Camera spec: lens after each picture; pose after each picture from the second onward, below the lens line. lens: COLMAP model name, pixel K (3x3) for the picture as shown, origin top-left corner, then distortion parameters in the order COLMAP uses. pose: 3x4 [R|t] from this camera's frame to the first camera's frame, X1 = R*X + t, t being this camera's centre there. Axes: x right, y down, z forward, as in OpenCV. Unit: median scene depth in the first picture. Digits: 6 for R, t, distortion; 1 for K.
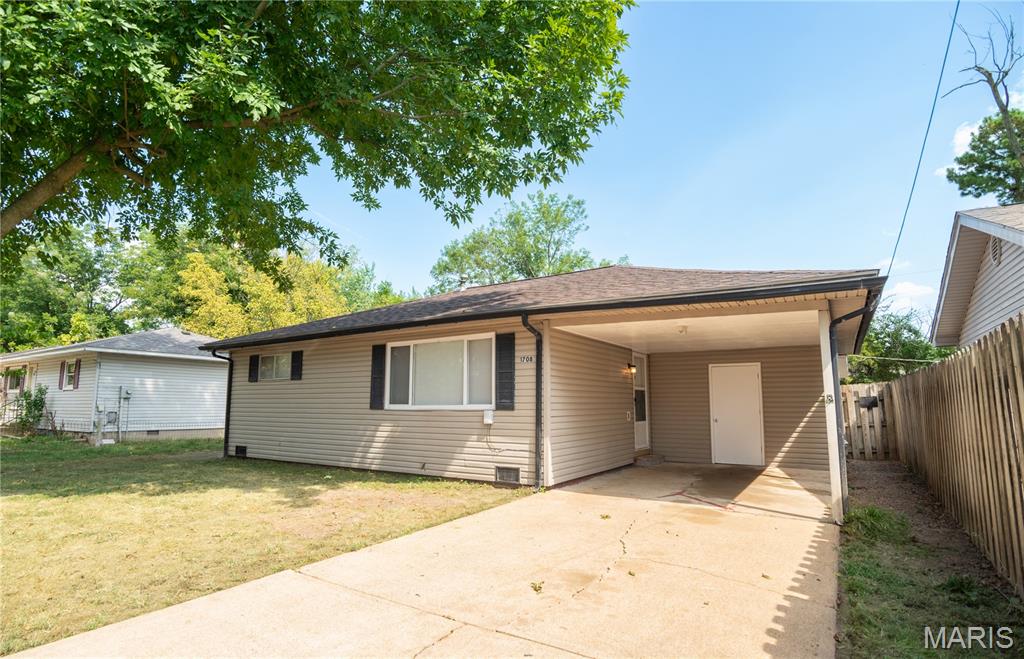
lens RADIAL K [[513.4, 0, 515.4], [0, 513.4, 339.3], [0, 0, 1]] dist [-0.015002, 0.000940]
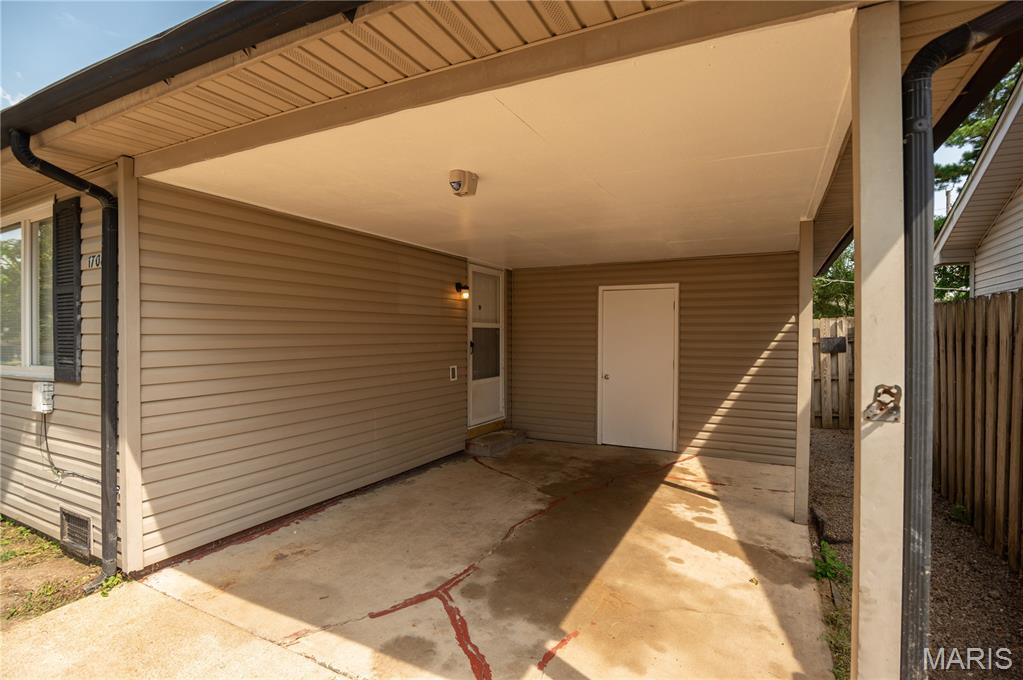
lens RADIAL K [[493.1, 0, 509.1], [0, 493.1, 333.4], [0, 0, 1]] dist [-0.019677, -0.000573]
pose [[0.997225, -0.000408, 0.074446, 0.238198], [-0.008869, 0.992213, 0.124240, 0.033800], [-0.073917, -0.124555, 0.989456, 0.438654]]
